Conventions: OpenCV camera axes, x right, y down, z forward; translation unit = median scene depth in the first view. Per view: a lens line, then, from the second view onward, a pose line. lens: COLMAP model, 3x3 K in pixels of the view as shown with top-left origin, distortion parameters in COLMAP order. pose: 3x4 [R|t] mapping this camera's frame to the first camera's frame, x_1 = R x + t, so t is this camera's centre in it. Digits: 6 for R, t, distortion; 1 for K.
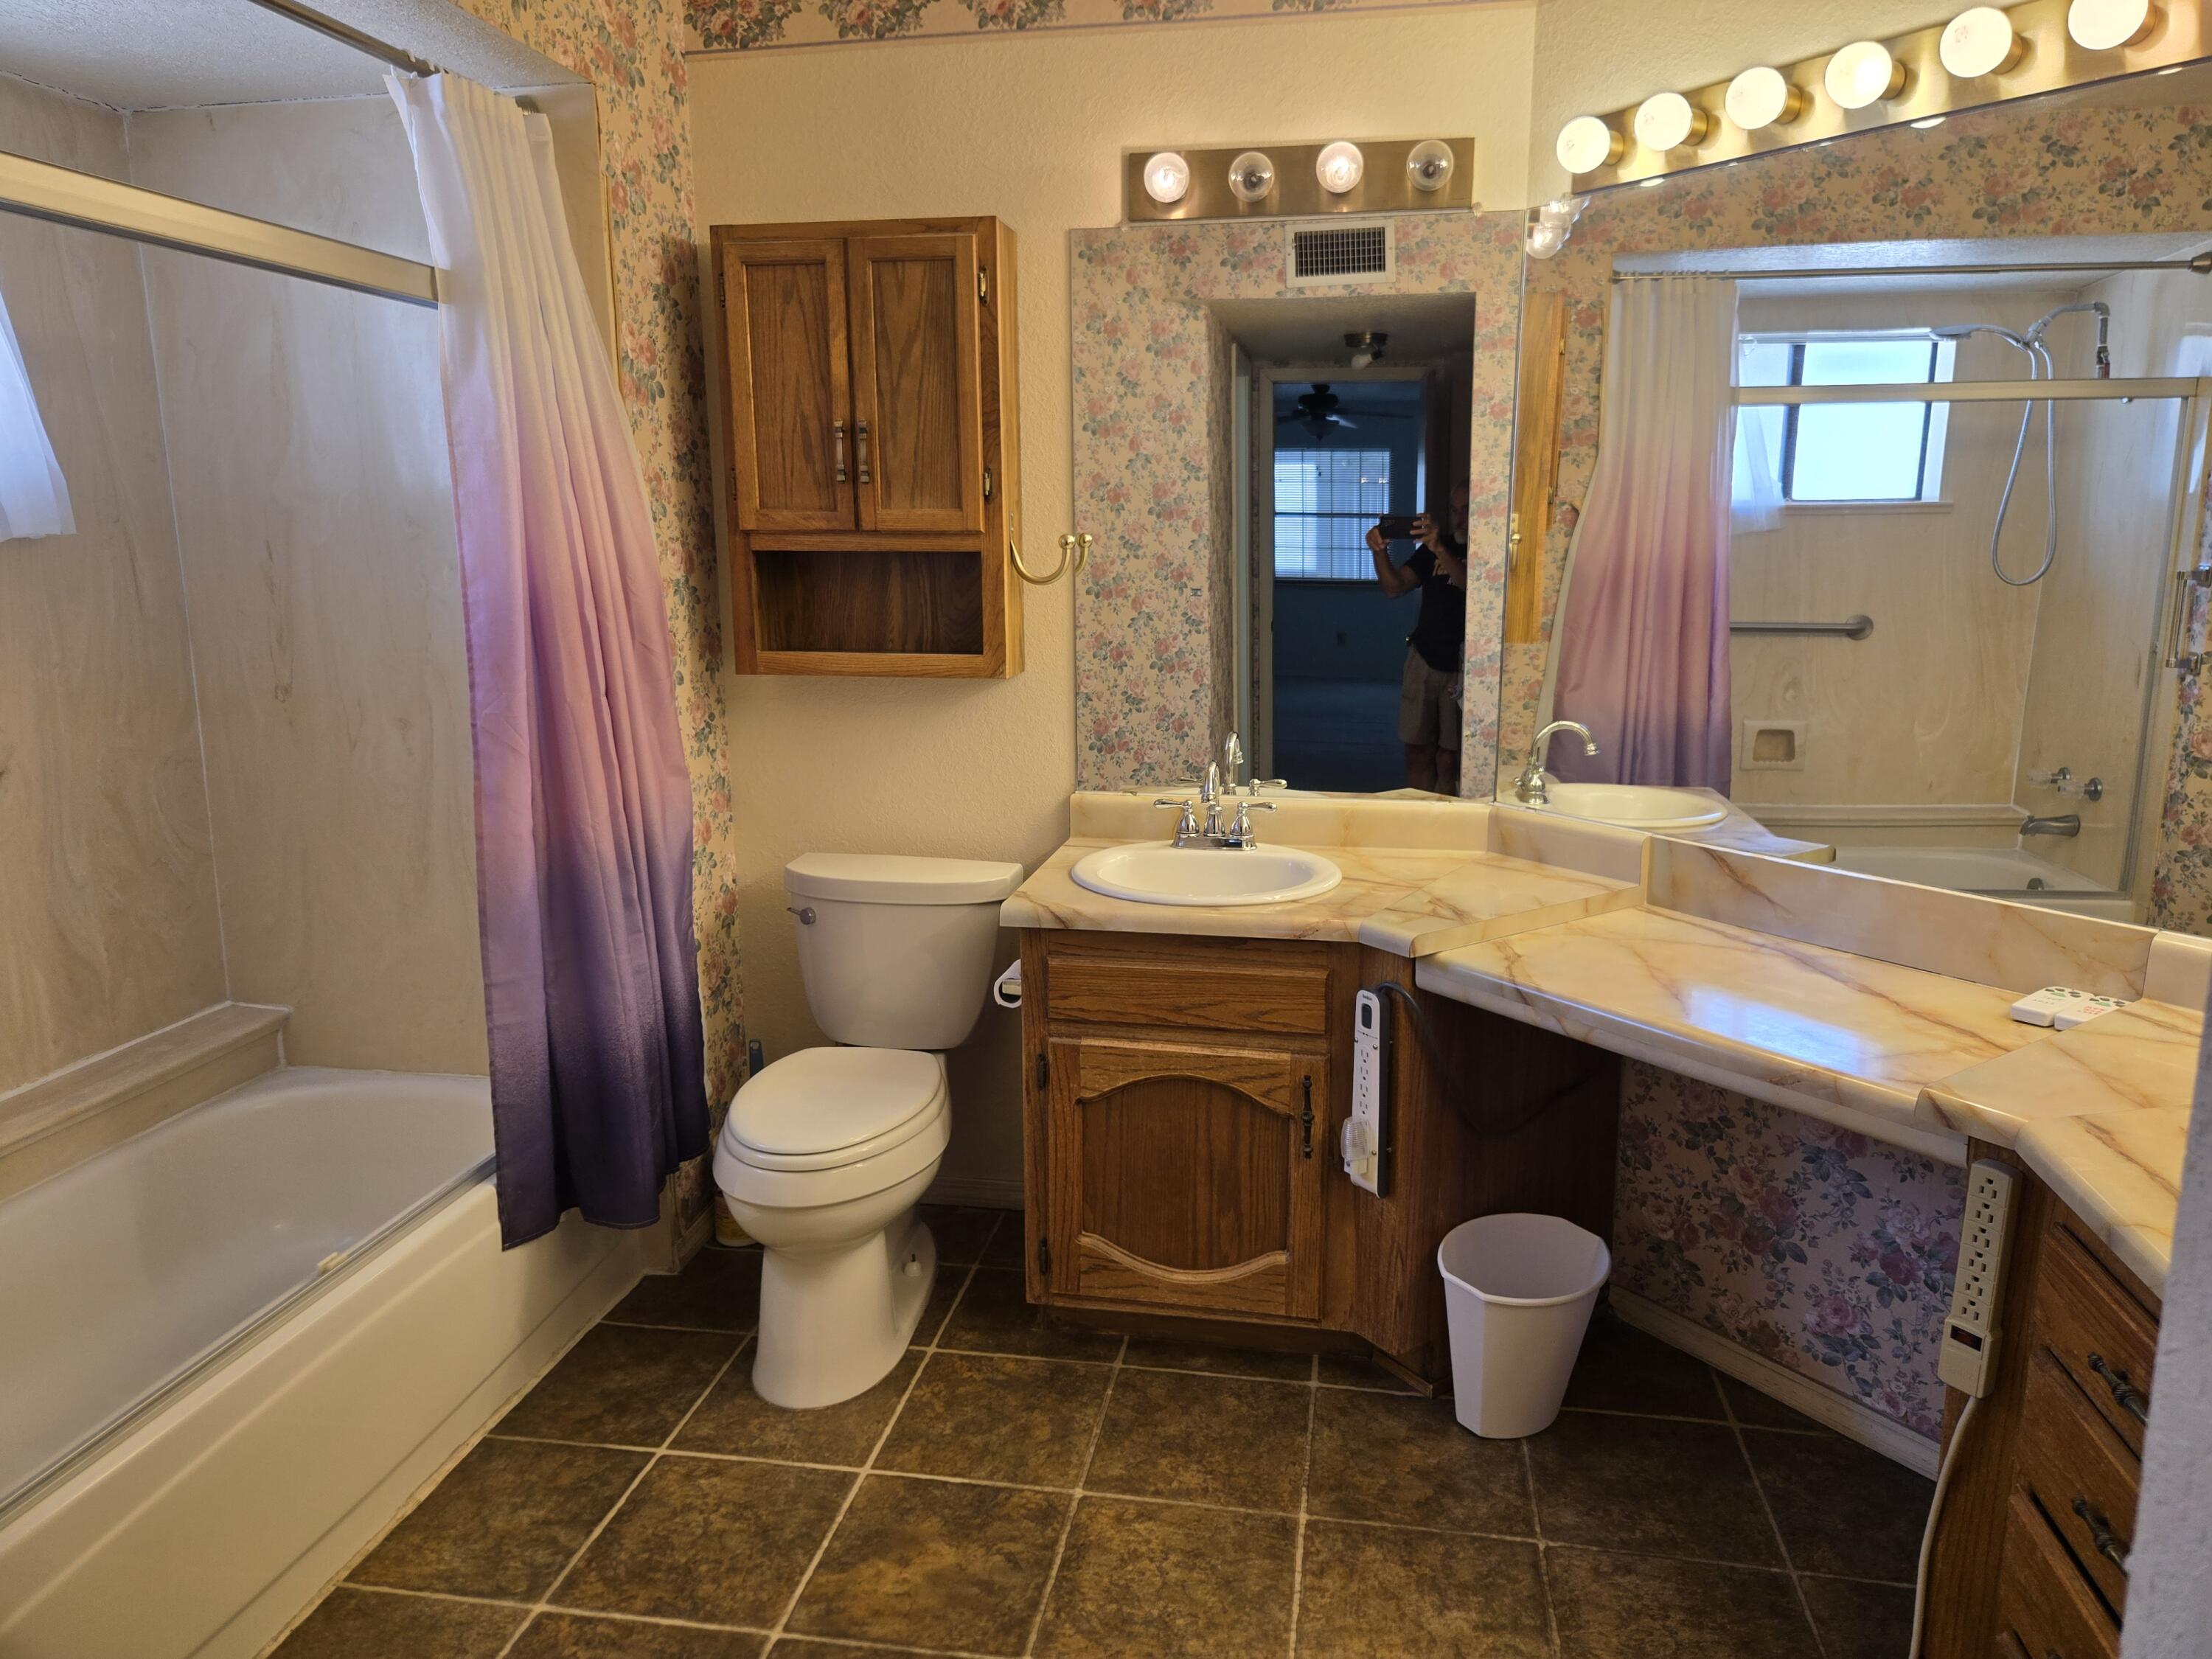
lens RADIAL K [[1480.3, 0, 1102.0], [0, 1480.3, 814.8], [0, 0, 1]] dist [0.066431, -0.052107]
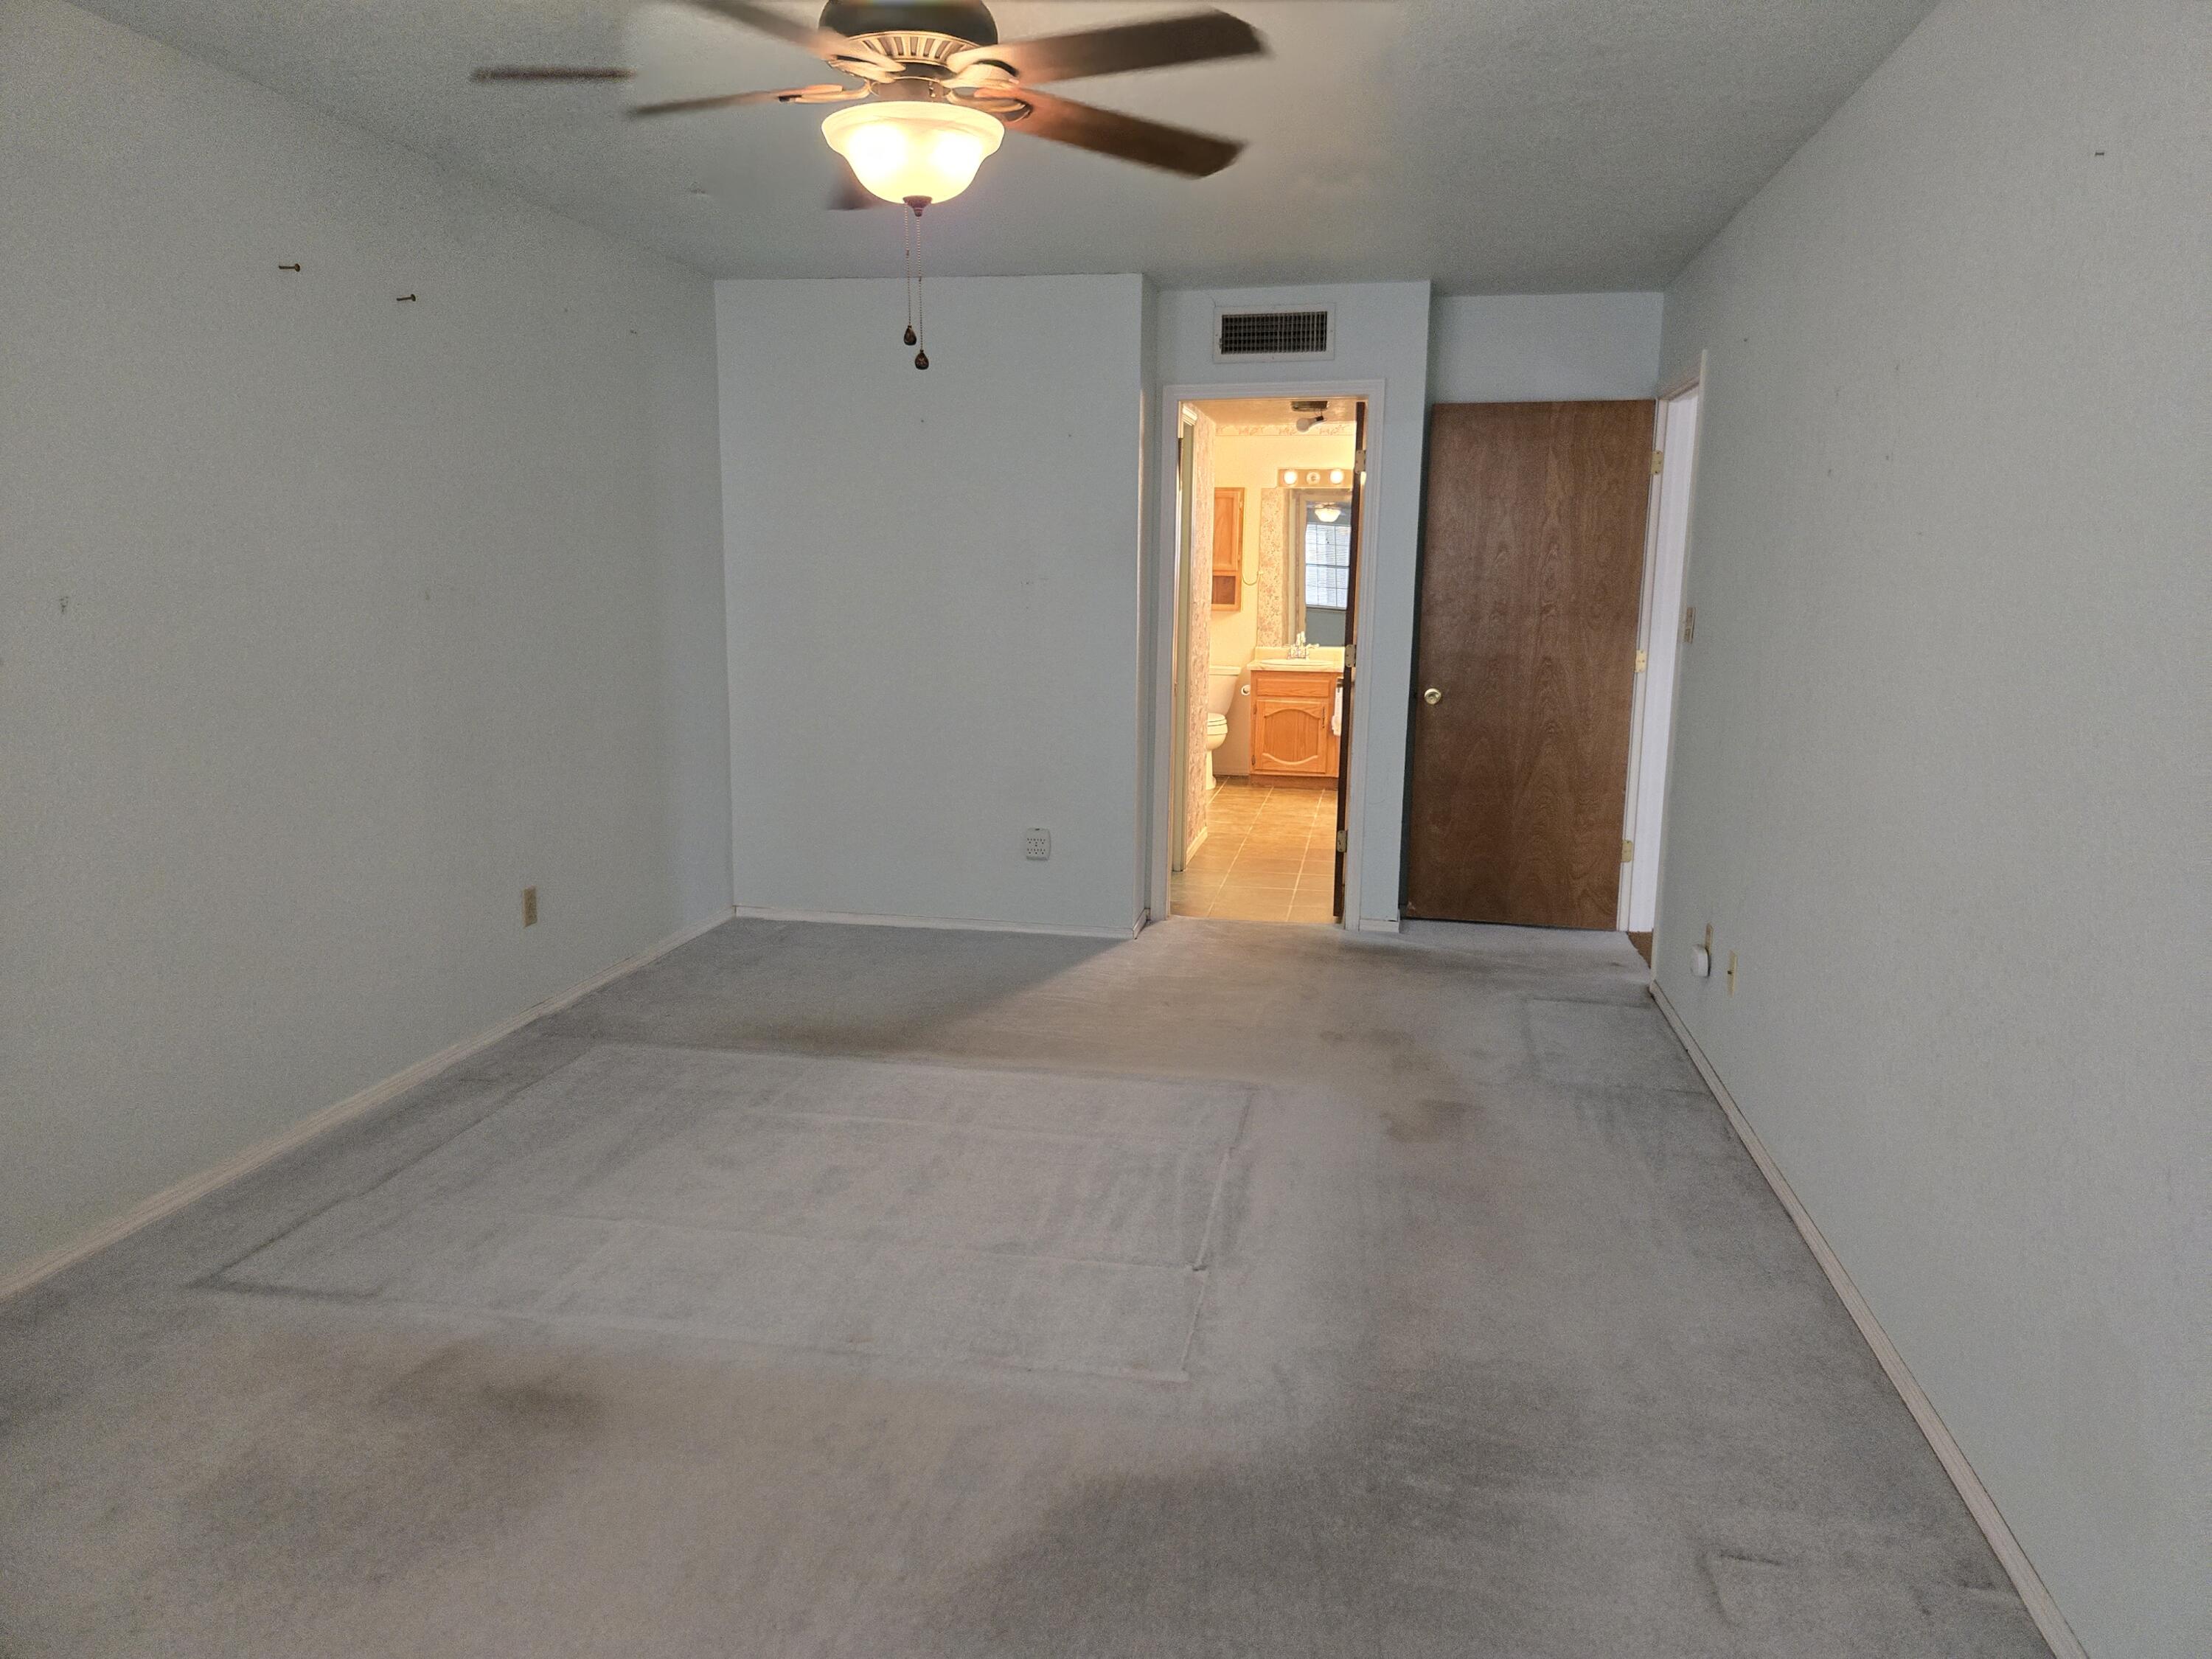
lens RADIAL K [[1480.3, 0, 1102.0], [0, 1480.3, 814.8], [0, 0, 1]] dist [0.066431, -0.052107]
pose [[0.999708, 0.024173, 0.000367, -0.404300], [-0.024157, 0.999394, -0.025076, 0.515006], [-0.000973, 0.025060, 0.999685, -2.663581]]
